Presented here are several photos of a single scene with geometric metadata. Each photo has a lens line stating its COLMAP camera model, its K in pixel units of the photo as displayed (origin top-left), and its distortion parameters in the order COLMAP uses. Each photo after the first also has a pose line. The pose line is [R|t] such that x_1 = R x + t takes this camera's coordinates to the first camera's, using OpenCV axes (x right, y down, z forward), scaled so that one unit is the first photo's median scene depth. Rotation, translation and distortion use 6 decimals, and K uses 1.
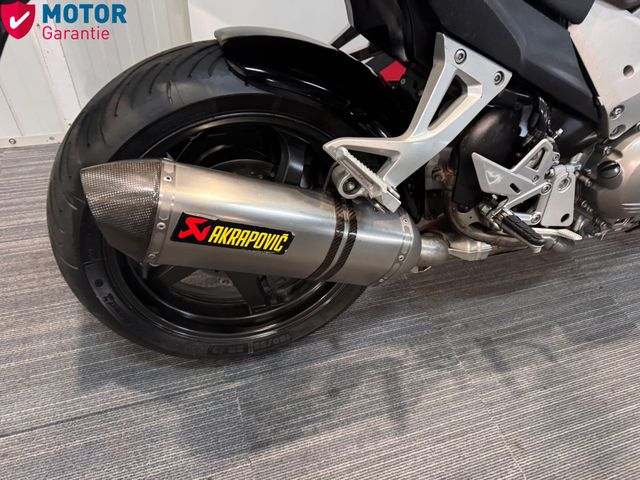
lens RADIAL K [[456.3, 0, 322.6], [0, 456.3, 238.7], [0, 0, 1]] dist [0.022893, -0.021814]
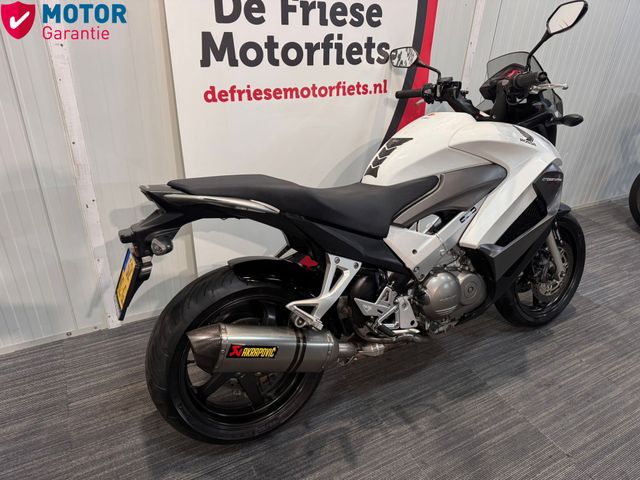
lens RADIAL K [[456.3, 0, 313.7], [0, 456.3, 237.0], [0, 0, 1]] dist [0.022893, -0.021814]
pose [[0.983720, -0.136771, 0.116573, -0.056251], [0.167170, 0.934493, -0.314289, 0.154062], [-0.065951, 0.328659, 0.942143, -0.914689]]
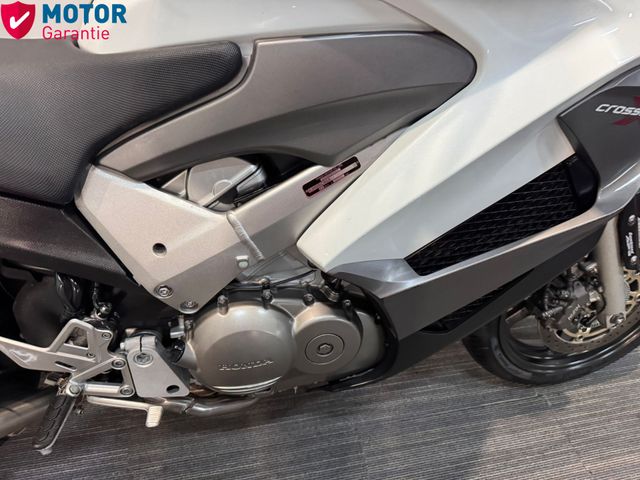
lens RADIAL K [[456.3, 0, 317.5], [0, 456.3, 240.3], [0, 0, 1]] dist [0.022893, -0.021814]
pose [[0.992520, 0.055813, -0.108574, 0.885138], [-0.060724, 0.997251, -0.042461, -0.307291], [0.105906, 0.048737, 0.993181, 0.154844]]
